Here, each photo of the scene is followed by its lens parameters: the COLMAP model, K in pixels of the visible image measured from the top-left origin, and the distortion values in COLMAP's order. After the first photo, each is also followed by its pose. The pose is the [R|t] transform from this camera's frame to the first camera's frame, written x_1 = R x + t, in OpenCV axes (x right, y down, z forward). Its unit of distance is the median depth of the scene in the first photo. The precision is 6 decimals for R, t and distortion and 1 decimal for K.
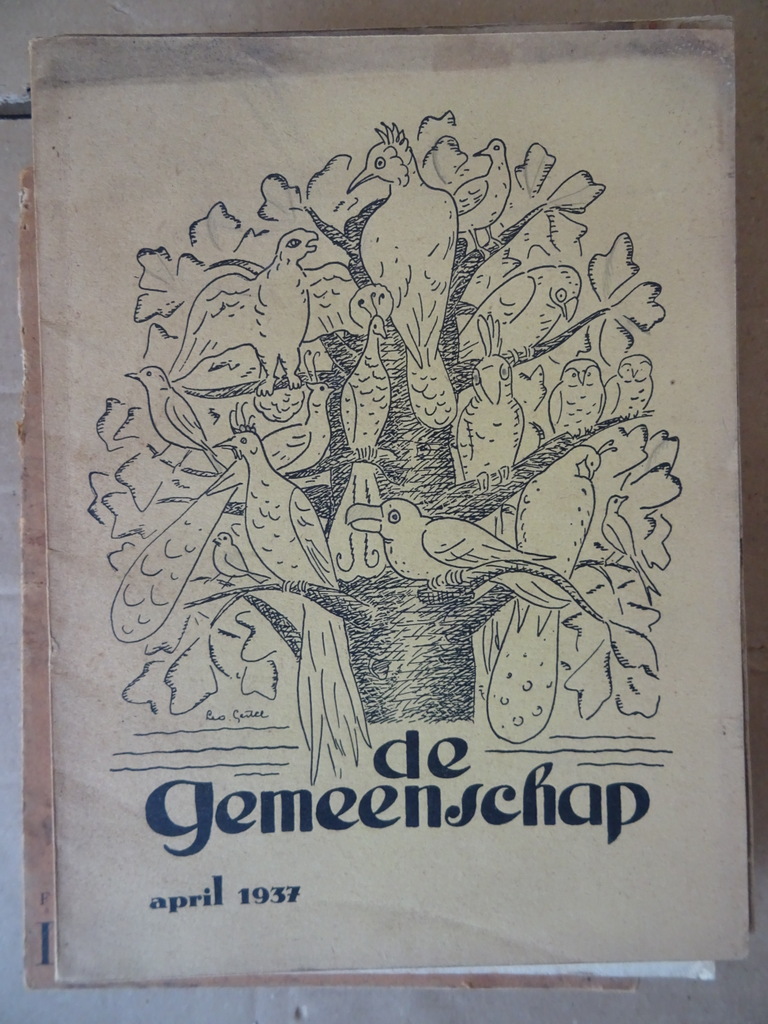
lens RADIAL K [[722.7, 0, 382.9], [0, 722.7, 509.4], [0, 0, 1]] dist [0.005826, -0.023266]
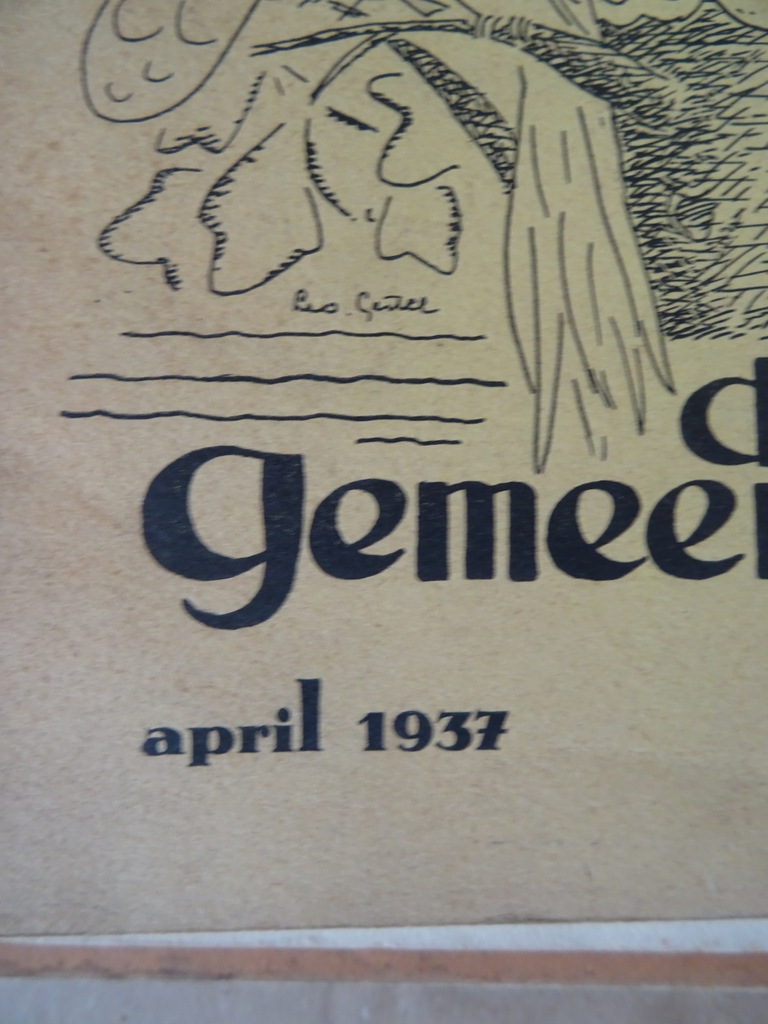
lens RADIAL K [[722.7, 0, 387.2], [0, 722.7, 514.7], [0, 0, 1]] dist [0.005826, -0.023266]
pose [[0.999659, 0.025633, 0.004915, -0.188209], [-0.025348, 0.998363, -0.051275, 0.431437], [-0.006222, 0.051133, 0.998672, 0.580381]]
